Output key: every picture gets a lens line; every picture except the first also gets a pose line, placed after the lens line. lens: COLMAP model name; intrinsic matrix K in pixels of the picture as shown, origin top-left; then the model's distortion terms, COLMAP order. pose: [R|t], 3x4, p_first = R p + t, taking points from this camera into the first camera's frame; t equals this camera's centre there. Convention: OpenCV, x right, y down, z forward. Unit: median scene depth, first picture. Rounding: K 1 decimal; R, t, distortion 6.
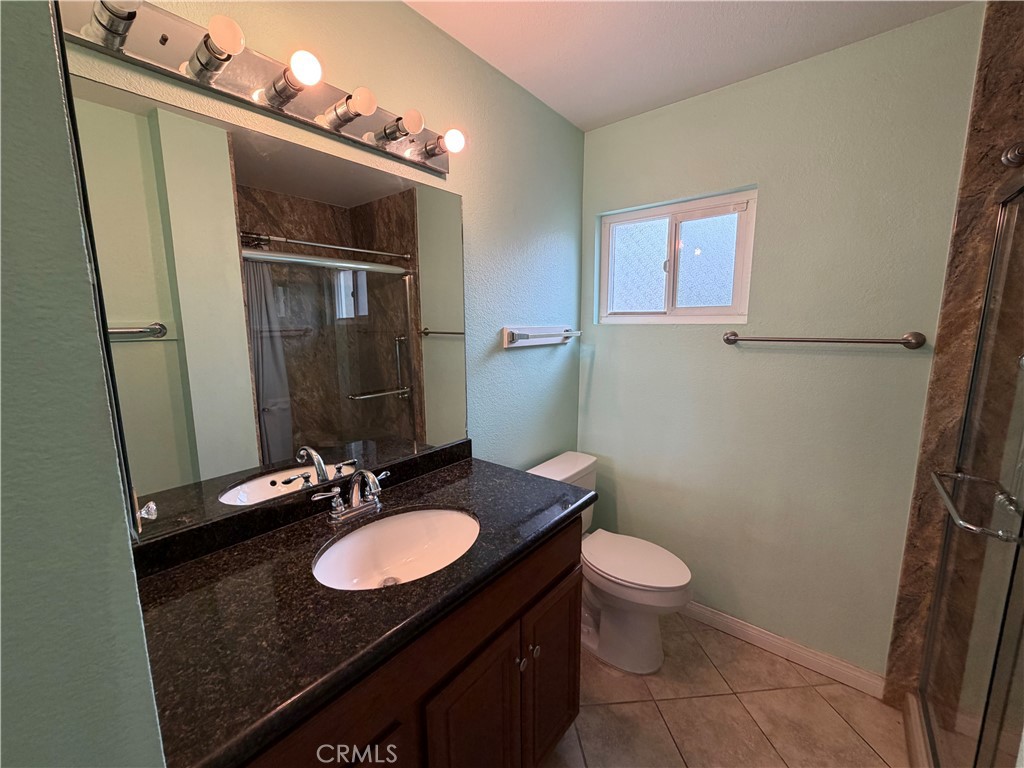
lens RADIAL K [[408.9, 0, 508.5], [0, 408.9, 385.7], [0, 0, 1]] dist [0.000034, -0.000328]
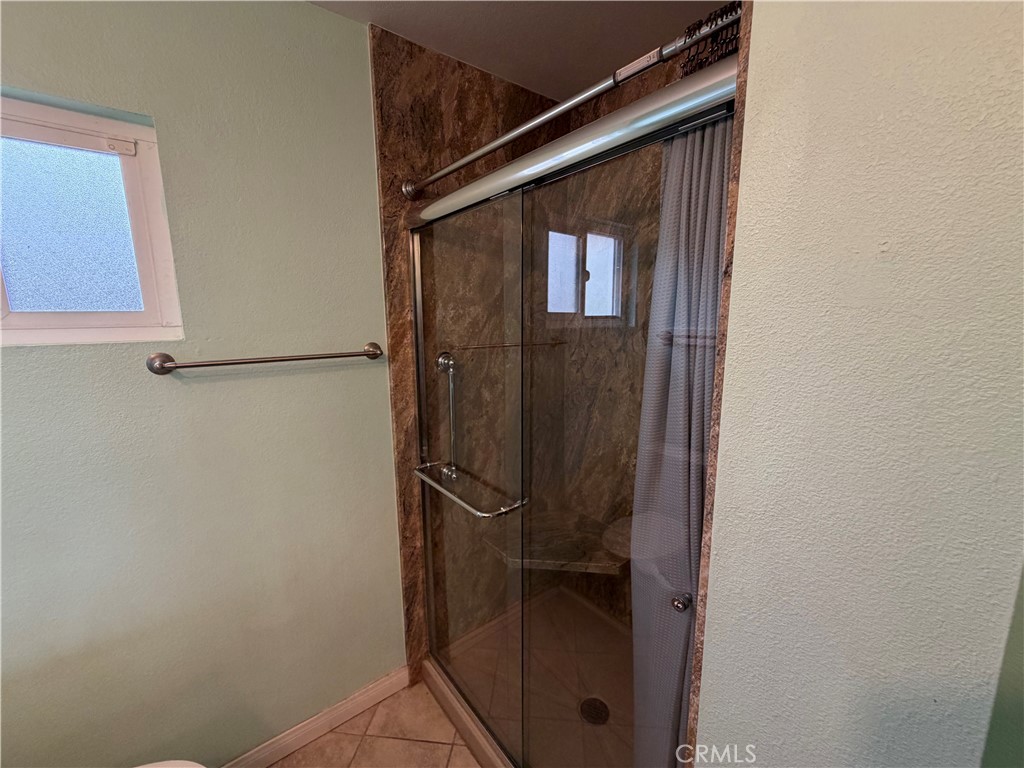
lens RADIAL K [[408.9, 0, 508.5], [0, 408.9, 385.7], [0, 0, 1]] dist [0.000034, -0.000328]
pose [[0.222647, -0.158060, 0.962001, 0.073289], [0.160137, 0.979296, 0.123839, -0.094354], [-0.961657, 0.126480, 0.243348, 0.424237]]
